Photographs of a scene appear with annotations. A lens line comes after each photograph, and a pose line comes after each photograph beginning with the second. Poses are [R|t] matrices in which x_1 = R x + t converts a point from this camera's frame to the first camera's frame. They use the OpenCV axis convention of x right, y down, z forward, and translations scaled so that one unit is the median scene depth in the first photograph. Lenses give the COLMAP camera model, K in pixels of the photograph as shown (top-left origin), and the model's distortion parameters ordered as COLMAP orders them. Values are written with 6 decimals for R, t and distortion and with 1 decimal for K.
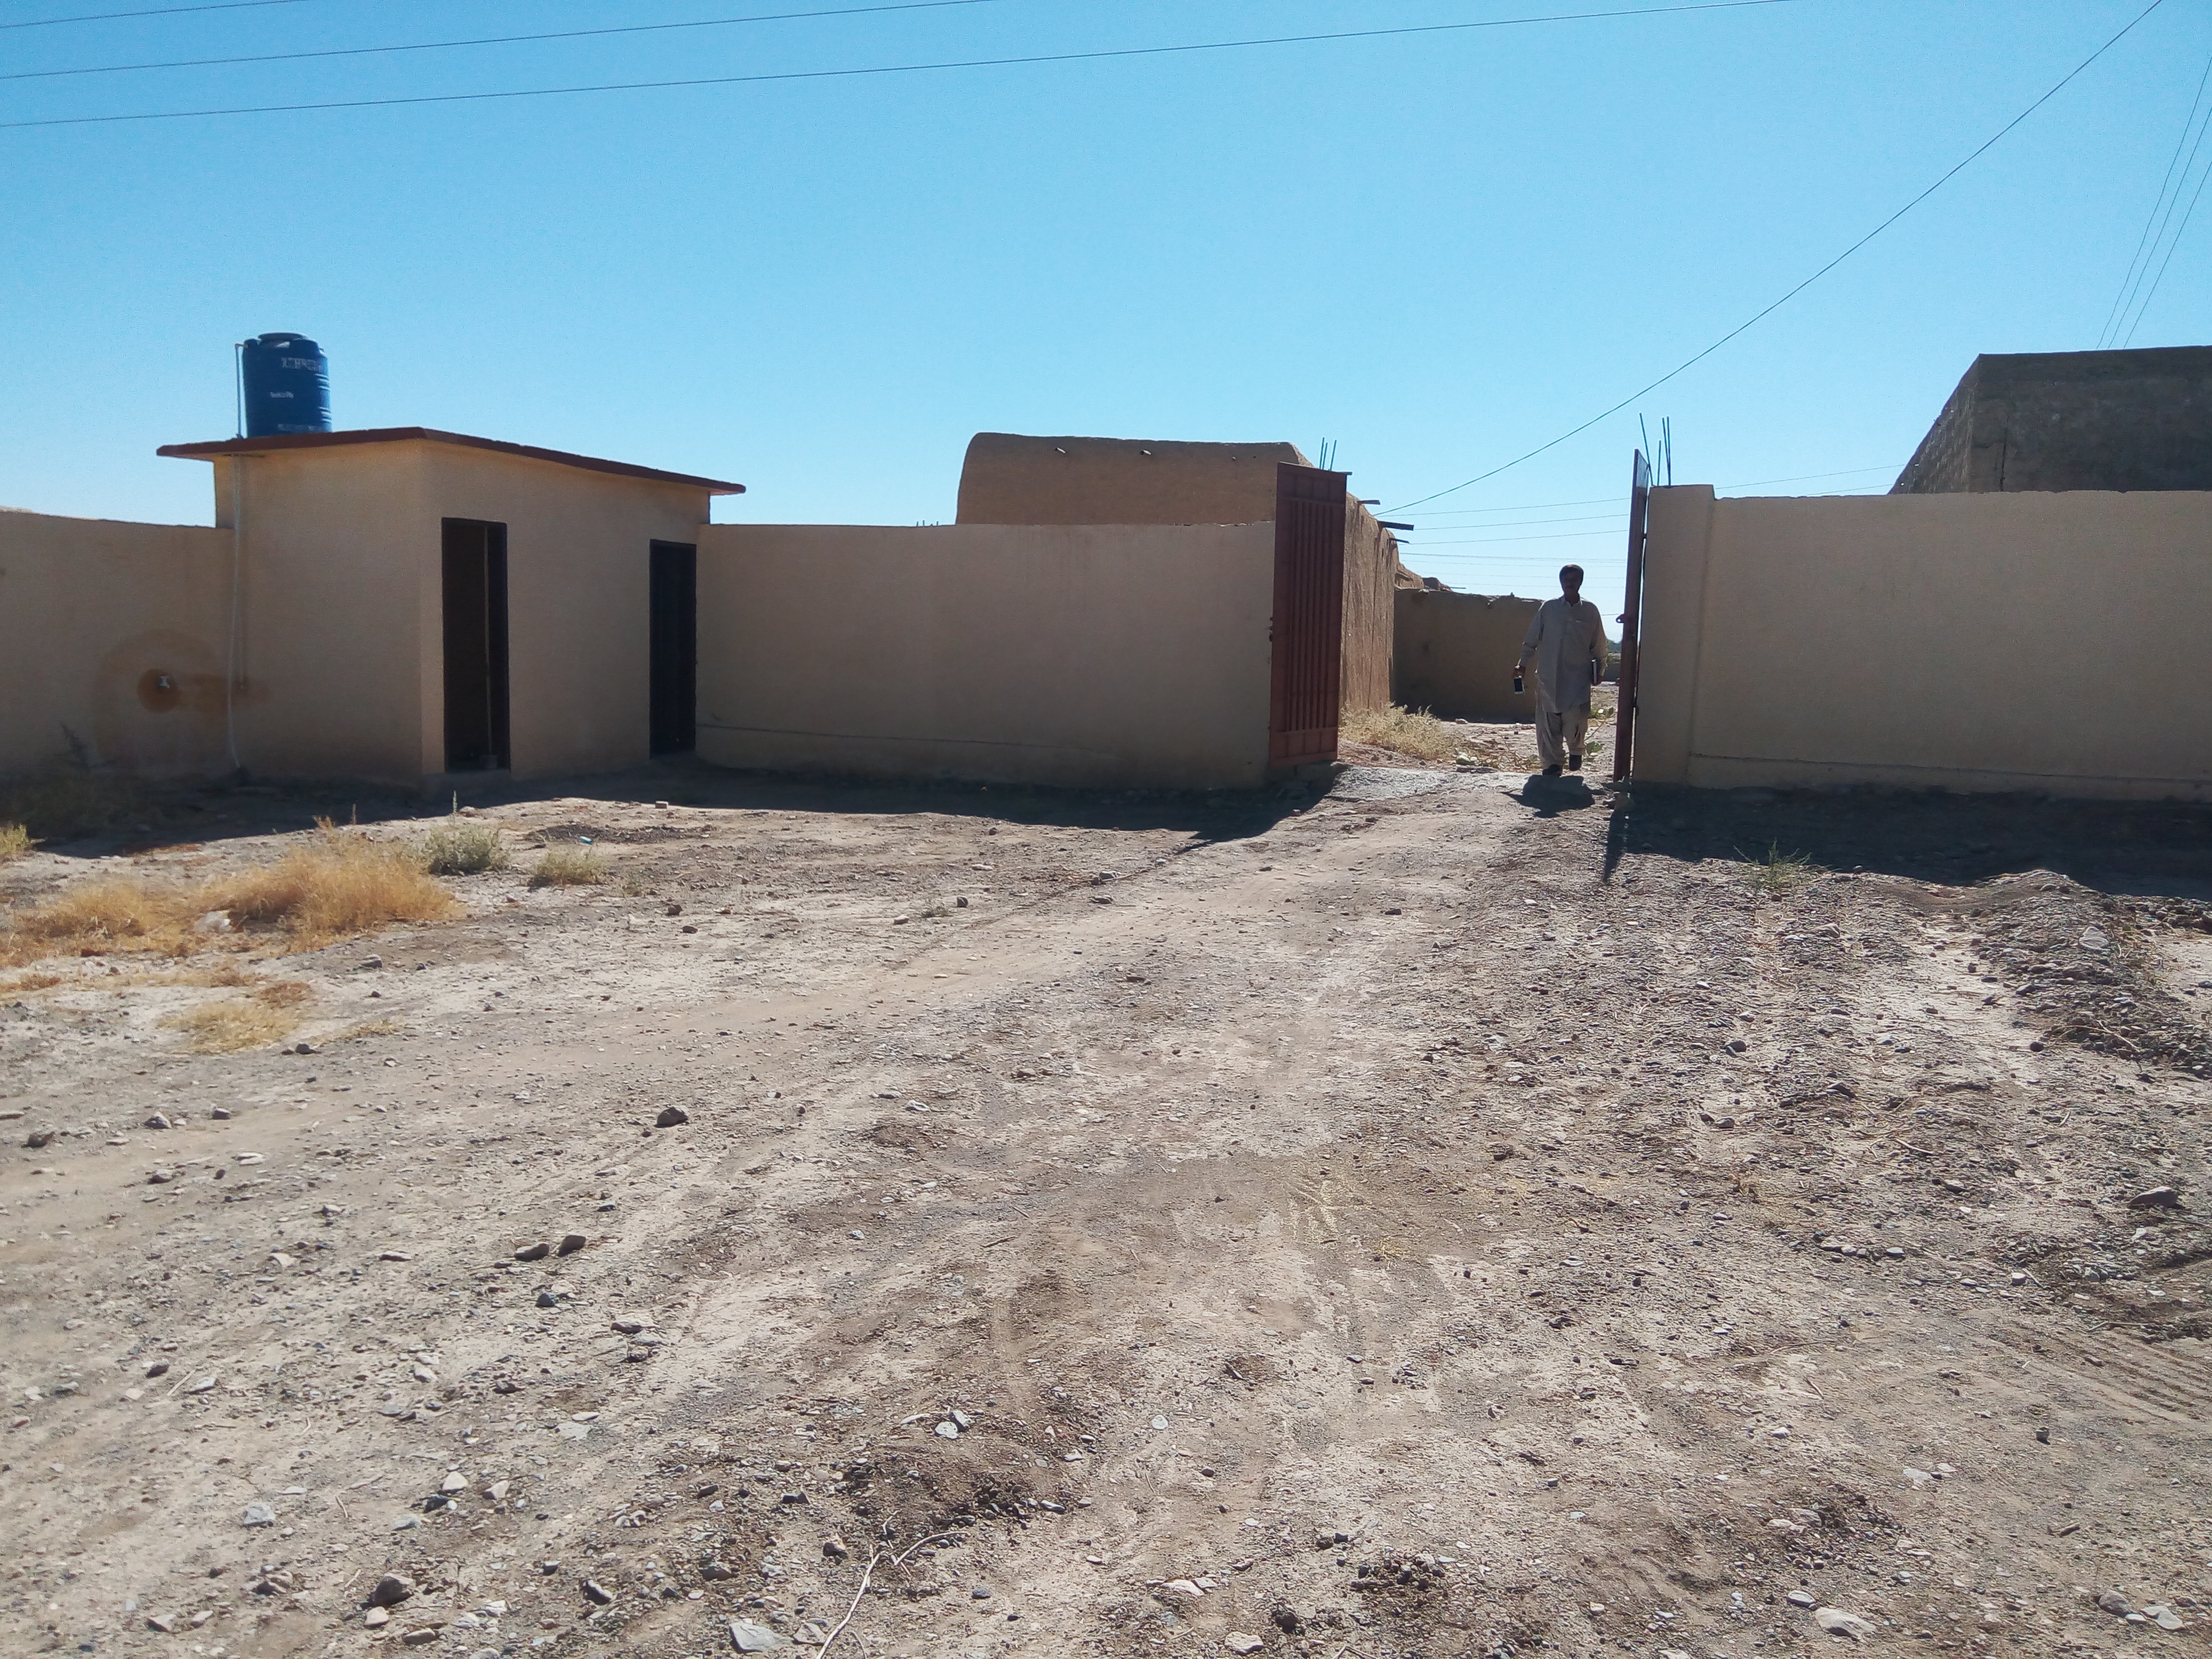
lens RADIAL K [[1823.8, 0, 1147.7], [0, 1823.8, 841.7], [0, 0, 1]] dist [0.121957, -0.185161]
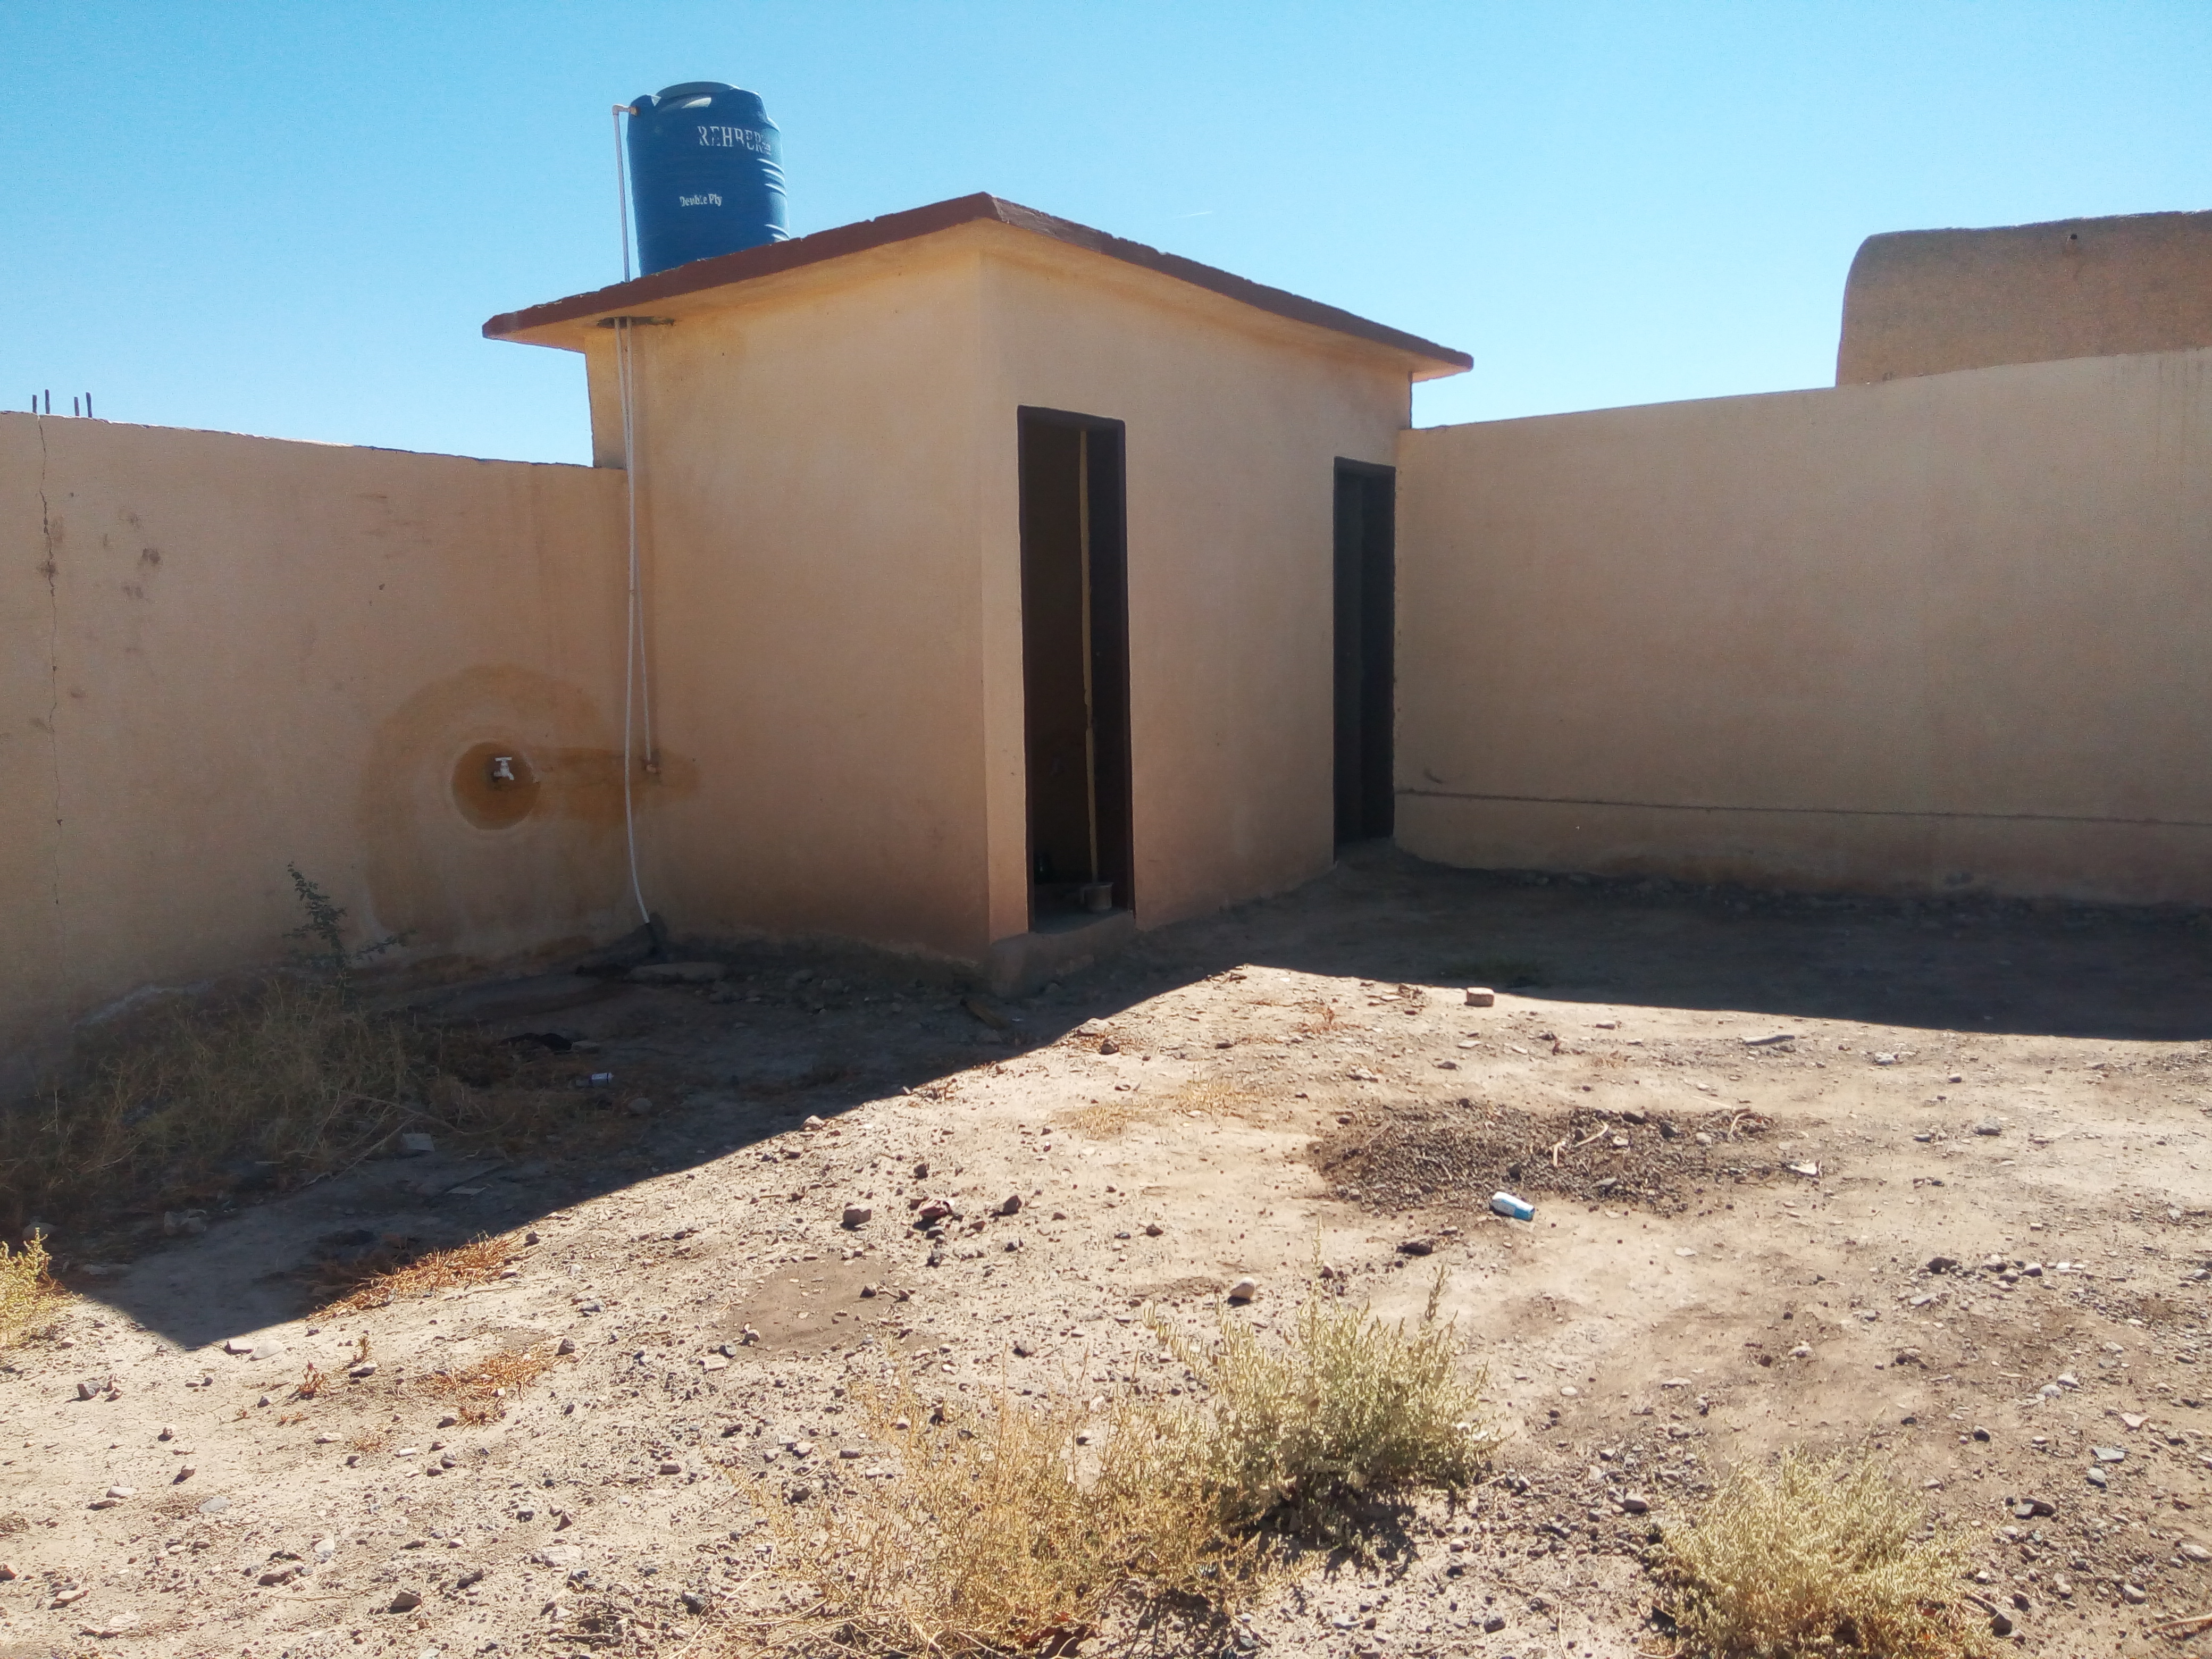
lens RADIAL K [[1683.9, 0, 1120.4], [0, 1683.9, 825.2], [0, 0, 1]] dist [0.108976, -0.000272]
pose [[0.980587, -0.027274, -0.194179, -0.463657], [0.026801, 0.999628, -0.005064, -0.107611], [0.194245, -0.000239, 0.980953, 0.974734]]
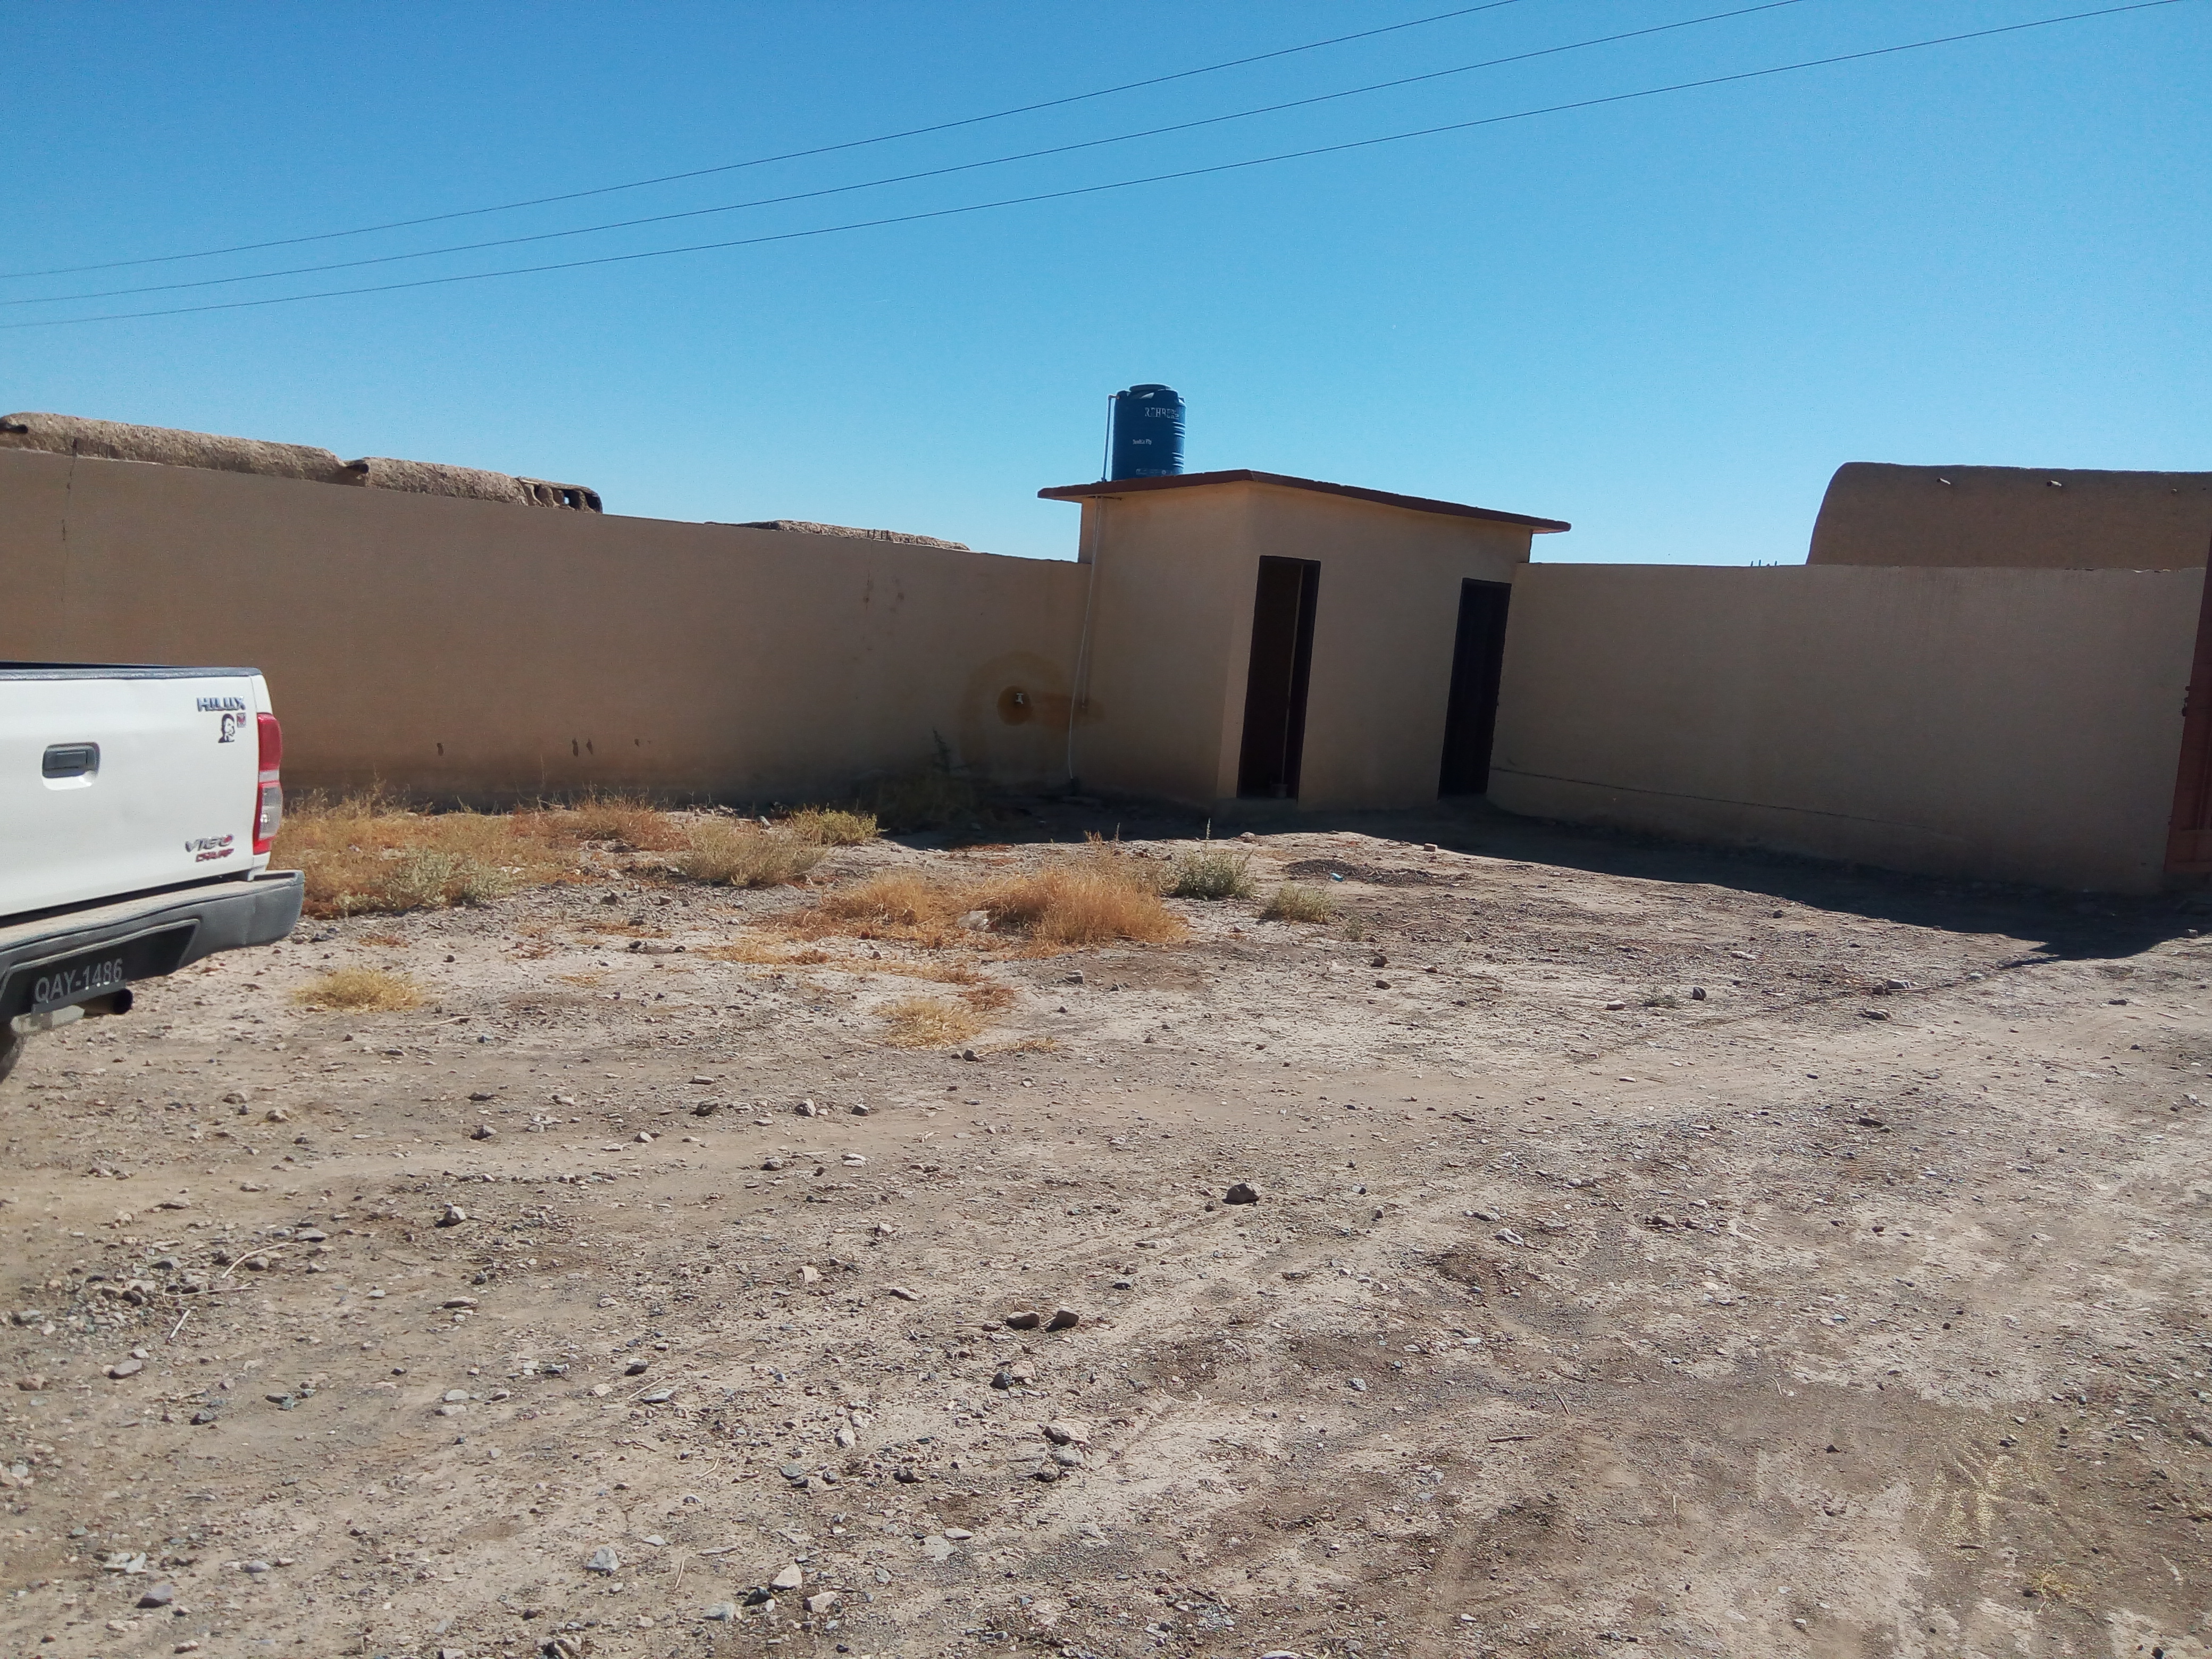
lens RADIAL K [[1823.8, 0, 1073.0], [0, 1823.8, 826.7], [0, 0, 1]] dist [0.121957, -0.185161]
pose [[0.873091, 0.088567, -0.479445, 0.060353], [-0.102217, 0.994759, -0.002382, -0.015465], [0.476721, 0.051087, 0.877569, 0.086253]]
